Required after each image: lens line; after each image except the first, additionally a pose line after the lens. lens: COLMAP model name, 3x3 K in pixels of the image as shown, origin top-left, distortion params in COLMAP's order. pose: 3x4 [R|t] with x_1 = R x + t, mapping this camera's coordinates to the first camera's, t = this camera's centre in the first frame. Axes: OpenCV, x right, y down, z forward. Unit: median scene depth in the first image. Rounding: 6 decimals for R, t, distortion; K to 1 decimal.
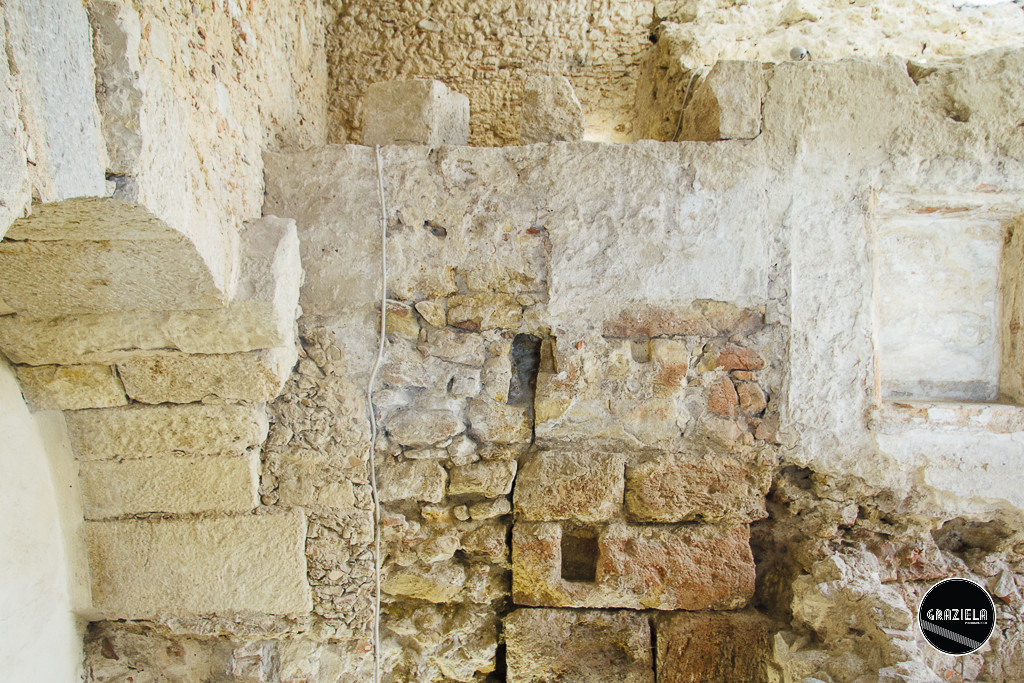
lens RADIAL K [[784.0, 0, 512.5], [0, 784.0, 353.7], [0, 0, 1]] dist [0.010254, 0.004932]
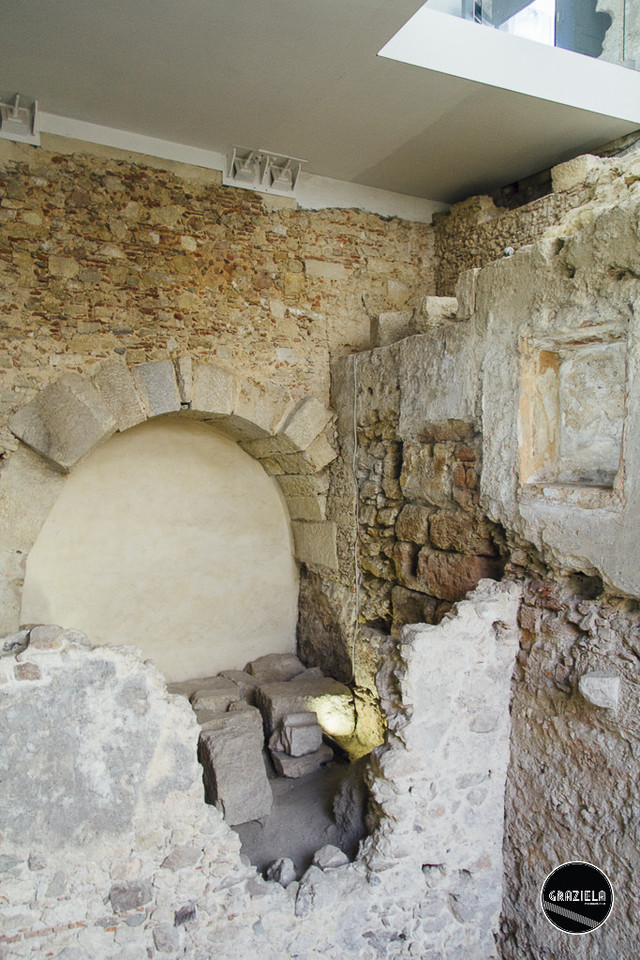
lens RADIAL K [[735.0, 0, 320.0], [0, 735.0, 480.0], [0, 0, 1]] dist [0.010254, 0.004932]
pose [[0.434889, 0.024724, -0.900145, 1.548842], [0.001286, 0.999605, 0.028077, 0.017274], [0.900483, -0.013368, 0.434685, 0.054834]]
